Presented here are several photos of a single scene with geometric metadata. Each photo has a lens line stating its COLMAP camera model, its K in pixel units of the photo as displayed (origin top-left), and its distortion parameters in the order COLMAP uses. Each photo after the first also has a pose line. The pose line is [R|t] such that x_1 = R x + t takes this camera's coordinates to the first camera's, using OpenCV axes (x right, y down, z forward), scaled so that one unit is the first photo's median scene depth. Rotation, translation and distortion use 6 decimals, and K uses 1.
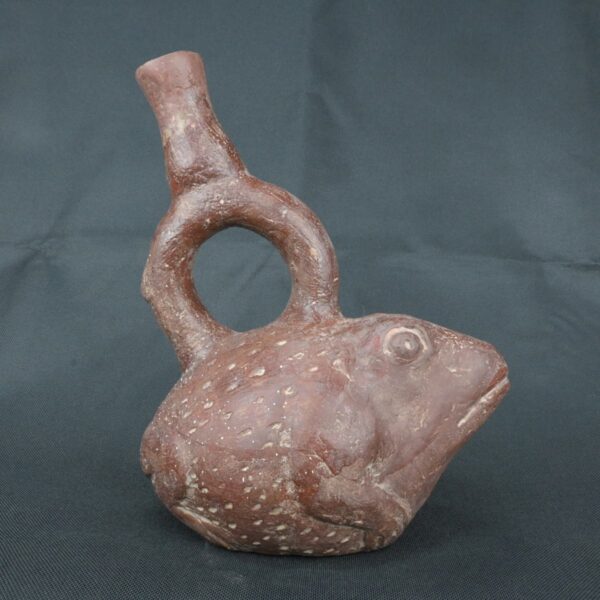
lens RADIAL K [[611.9, 0, 300.0], [0, 611.9, 300.0], [0, 0, 1]] dist [0.004538, -0.008908]
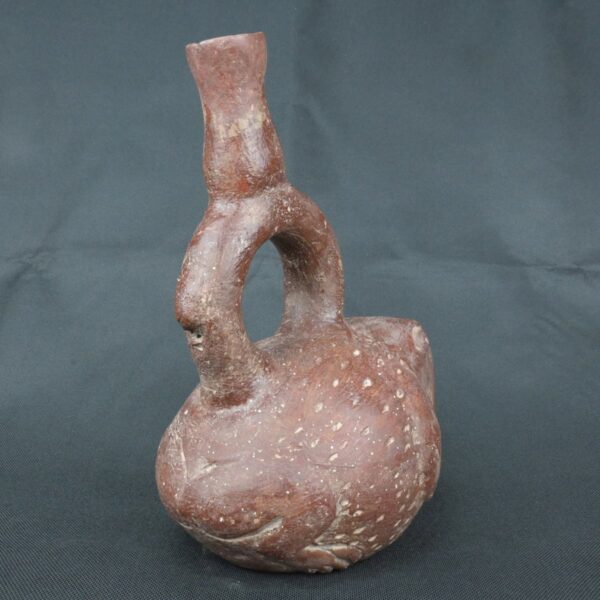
lens RADIAL K [[611.9, 0, 300.0], [0, 611.9, 300.0], [0, 0, 1]] dist [0.004538, -0.008908]
pose [[0.584648, -0.059060, 0.809134, -0.937858], [0.048049, 0.998117, 0.038136, -0.063350], [-0.809863, 0.016582, 0.586385, 0.484708]]
